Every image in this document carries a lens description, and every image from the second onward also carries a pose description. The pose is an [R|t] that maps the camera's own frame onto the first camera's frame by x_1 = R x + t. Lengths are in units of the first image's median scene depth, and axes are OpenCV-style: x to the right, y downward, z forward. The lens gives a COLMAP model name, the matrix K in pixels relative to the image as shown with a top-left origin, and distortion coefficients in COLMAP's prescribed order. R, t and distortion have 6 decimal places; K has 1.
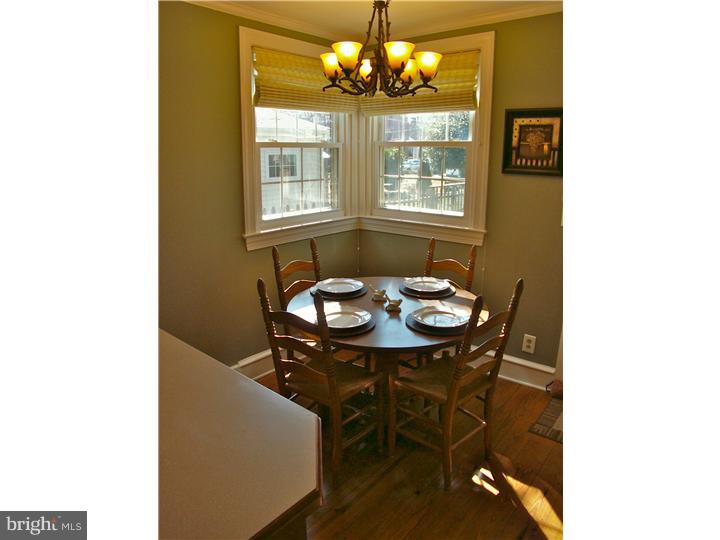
lens RADIAL K [[440.8, 0, 362.8], [0, 440.8, 267.5], [0, 0, 1]] dist [-0.132764, 0.039628]
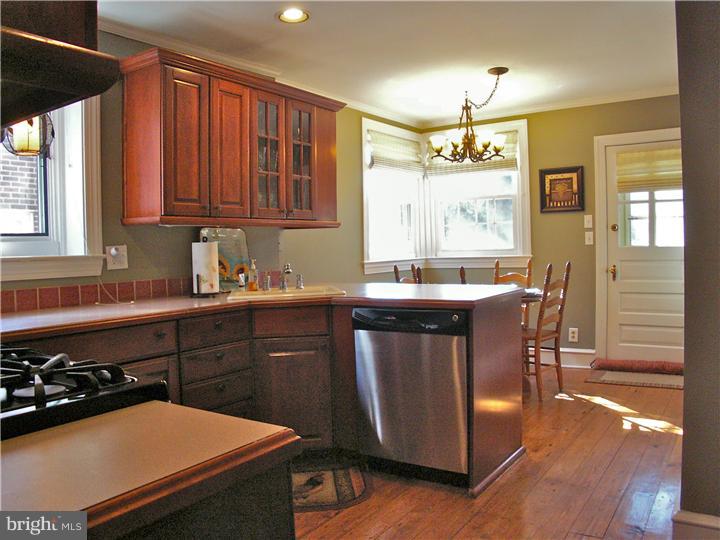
lens RADIAL K [[594.1, 0, 355.0], [0, 594.1, 271.4], [0, 0, 1]] dist [-0.175374, 0.126737]
pose [[0.996256, -0.036930, 0.078164, -0.453773], [0.052834, 0.975755, -0.212395, 0.353483], [-0.068425, 0.215729, 0.974053, -0.805587]]
